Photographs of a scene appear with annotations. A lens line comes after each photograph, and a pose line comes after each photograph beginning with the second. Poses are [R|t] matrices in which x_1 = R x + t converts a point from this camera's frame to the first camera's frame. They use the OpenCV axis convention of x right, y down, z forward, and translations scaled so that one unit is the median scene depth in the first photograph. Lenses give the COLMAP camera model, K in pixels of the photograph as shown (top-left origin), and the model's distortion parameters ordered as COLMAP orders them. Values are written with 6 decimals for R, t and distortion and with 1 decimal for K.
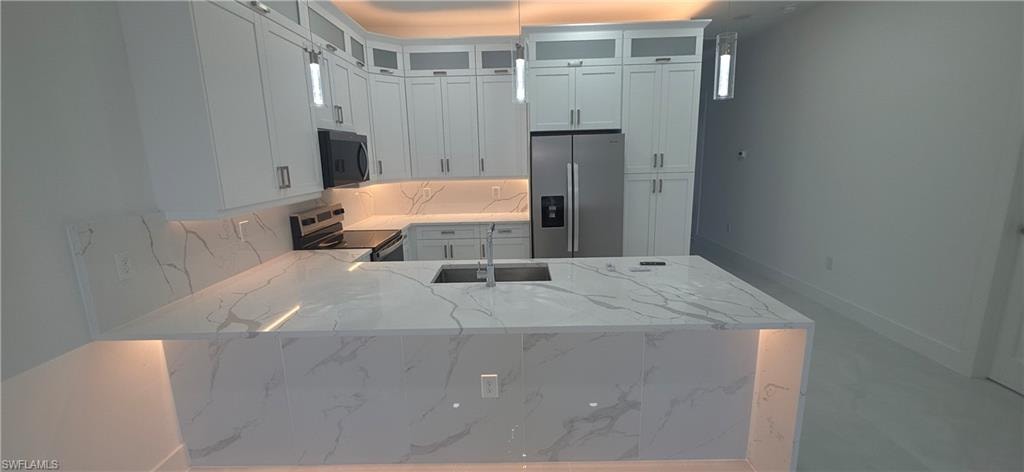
lens RADIAL K [[405.5, 0, 506.8], [0, 405.5, 240.7], [0, 0, 1]] dist [0.007355, -0.001679]
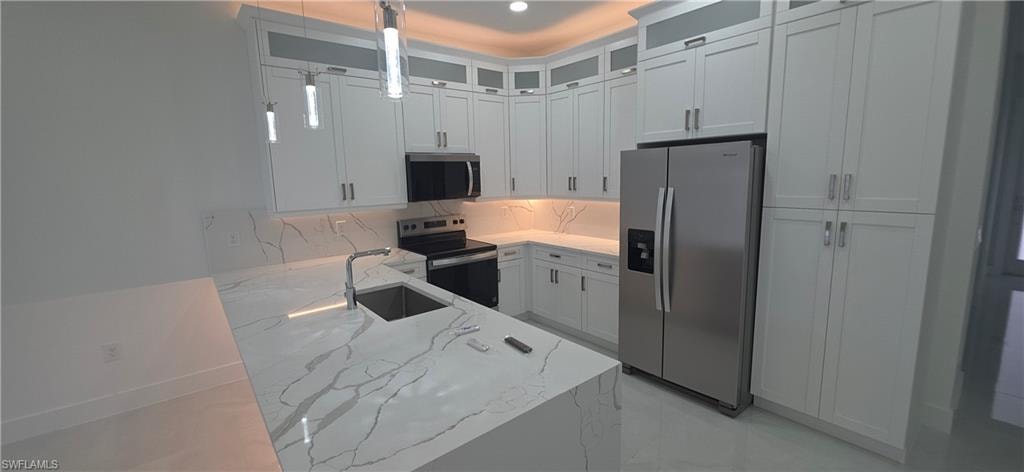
lens RADIAL K [[405.5, 0, 509.6], [0, 405.5, 236.6], [0, 0, 1]] dist [0.007355, -0.001679]
pose [[0.643385, 0.127358, -0.754874, 0.514002], [-0.154101, 0.987426, 0.035251, -0.086632], [0.749872, 0.093647, 0.654921, 0.337561]]
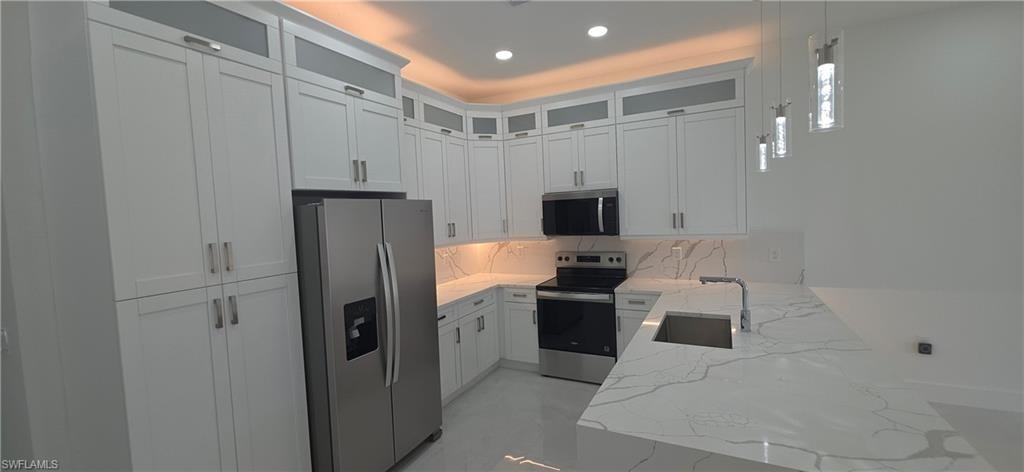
lens RADIAL K [[405.5, 0, 504.2], [0, 405.5, 230.9], [0, 0, 1]] dist [0.007355, -0.001679]
pose [[-0.463674, 0.087752, -0.881650, 0.634283], [-0.126505, 0.978331, 0.163906, -0.268051], [0.876928, 0.187532, -0.442525, 1.127656]]
